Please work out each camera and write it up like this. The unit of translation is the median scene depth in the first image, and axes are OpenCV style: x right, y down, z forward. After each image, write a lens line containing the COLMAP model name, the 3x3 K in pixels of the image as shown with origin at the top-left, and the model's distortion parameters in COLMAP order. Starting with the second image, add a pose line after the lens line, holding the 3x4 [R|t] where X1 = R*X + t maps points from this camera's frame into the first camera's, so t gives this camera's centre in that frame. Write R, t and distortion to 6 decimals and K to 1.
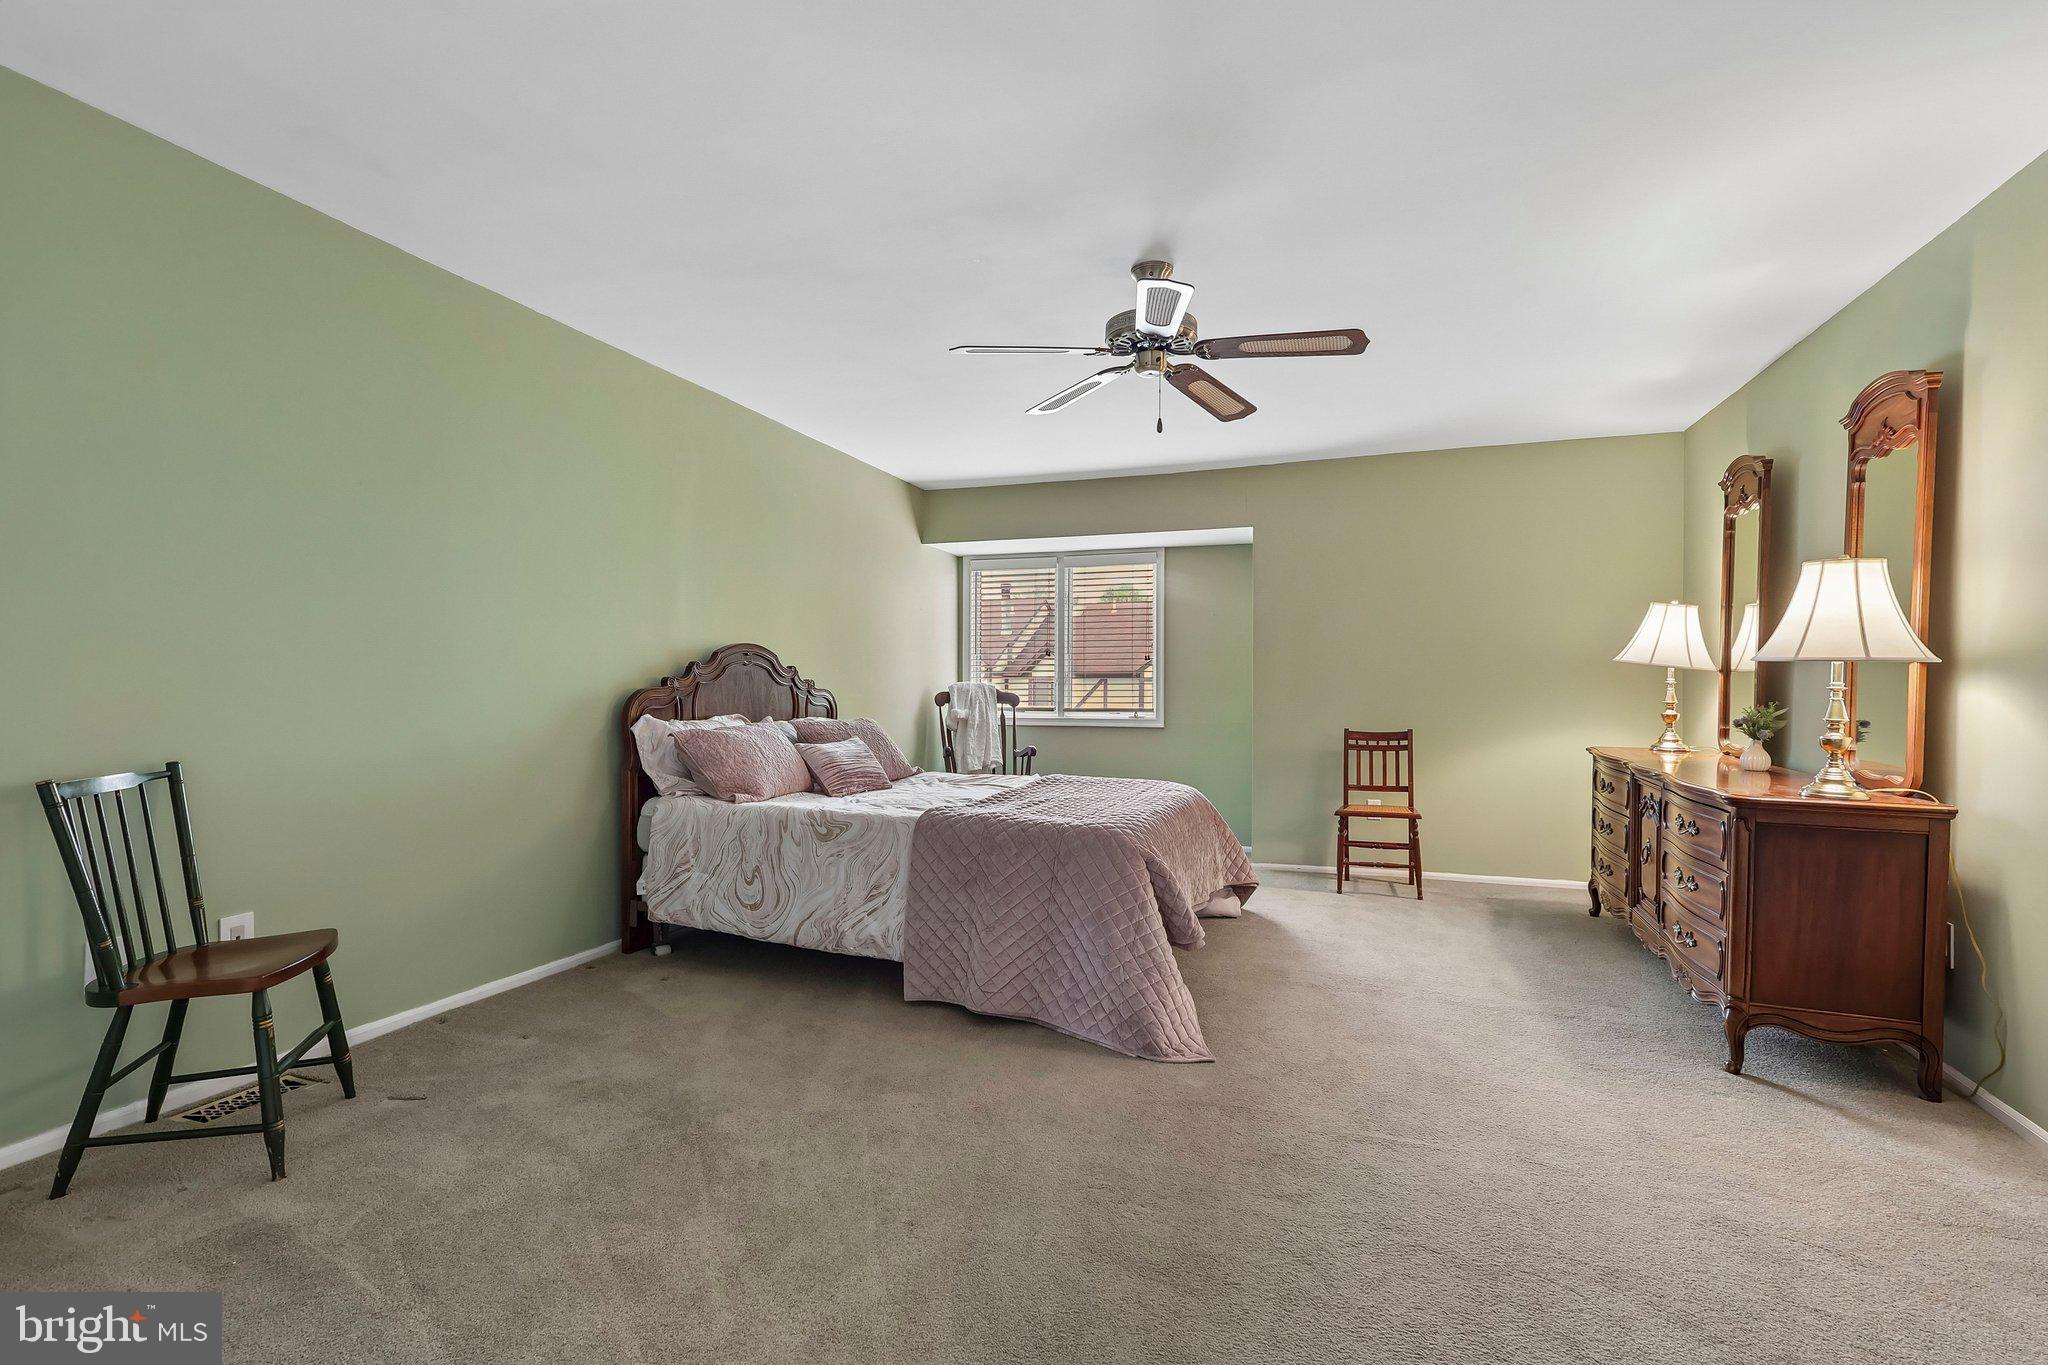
lens RADIAL K [[962.2, 0, 1018.6], [0, 962.2, 682.4], [0, 0, 1]] dist [0.006300, -0.003797]
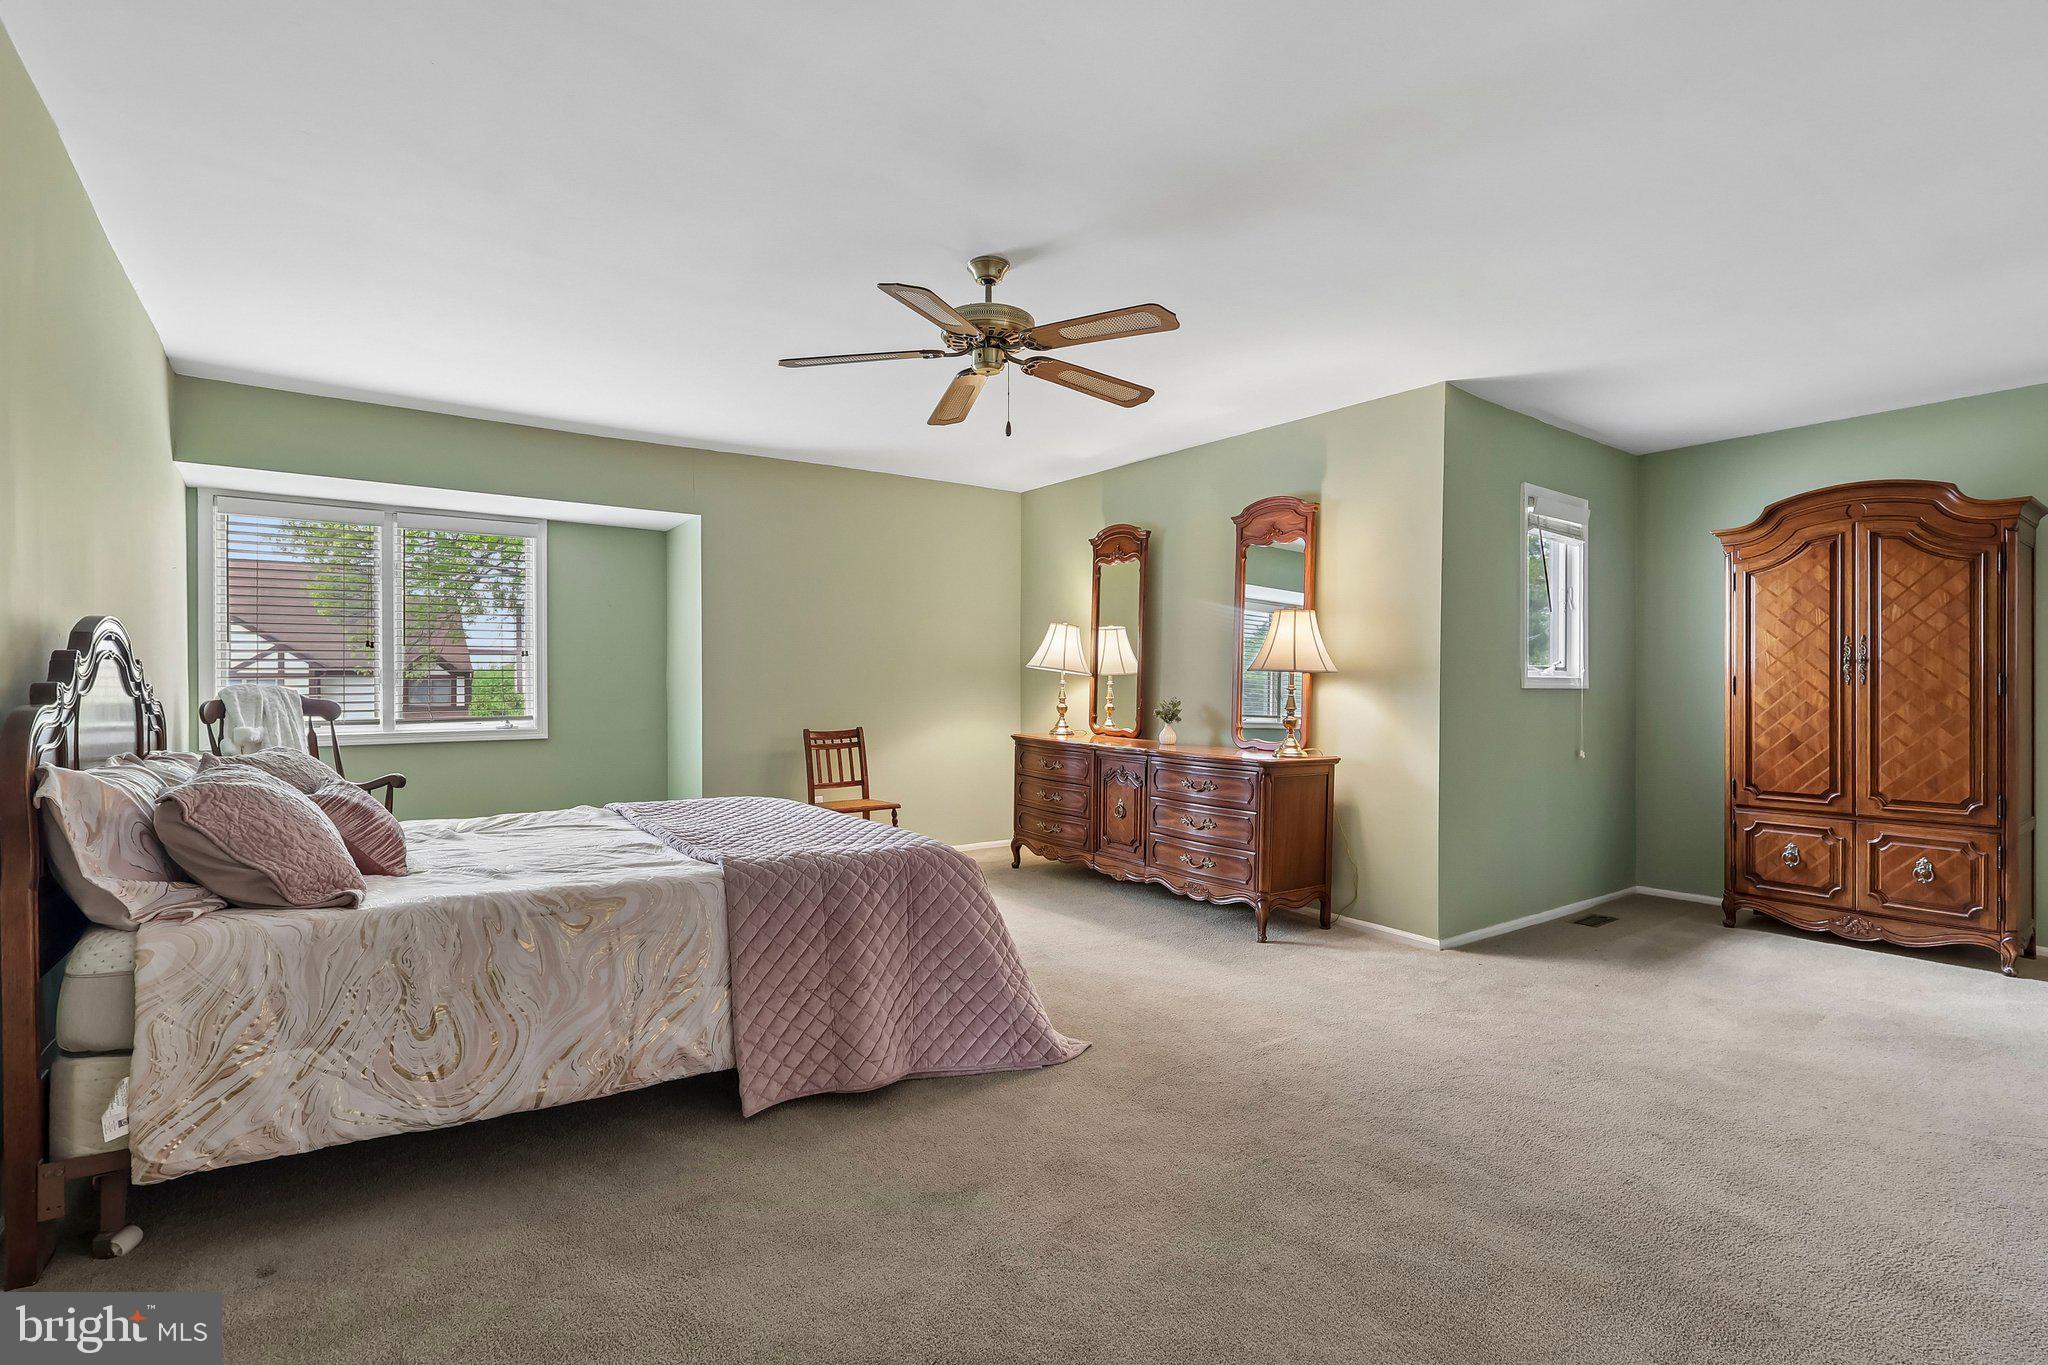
lens RADIAL K [[962.2, 0, 1024.6], [0, 962.2, 681.0], [0, 0, 1]] dist [0.006300, -0.003797]
pose [[0.549766, -0.002915, 0.835313, -0.530988], [-0.000319, 0.999993, 0.003700, -0.009131], [-0.835318, -0.002301, 0.549762, 0.349280]]
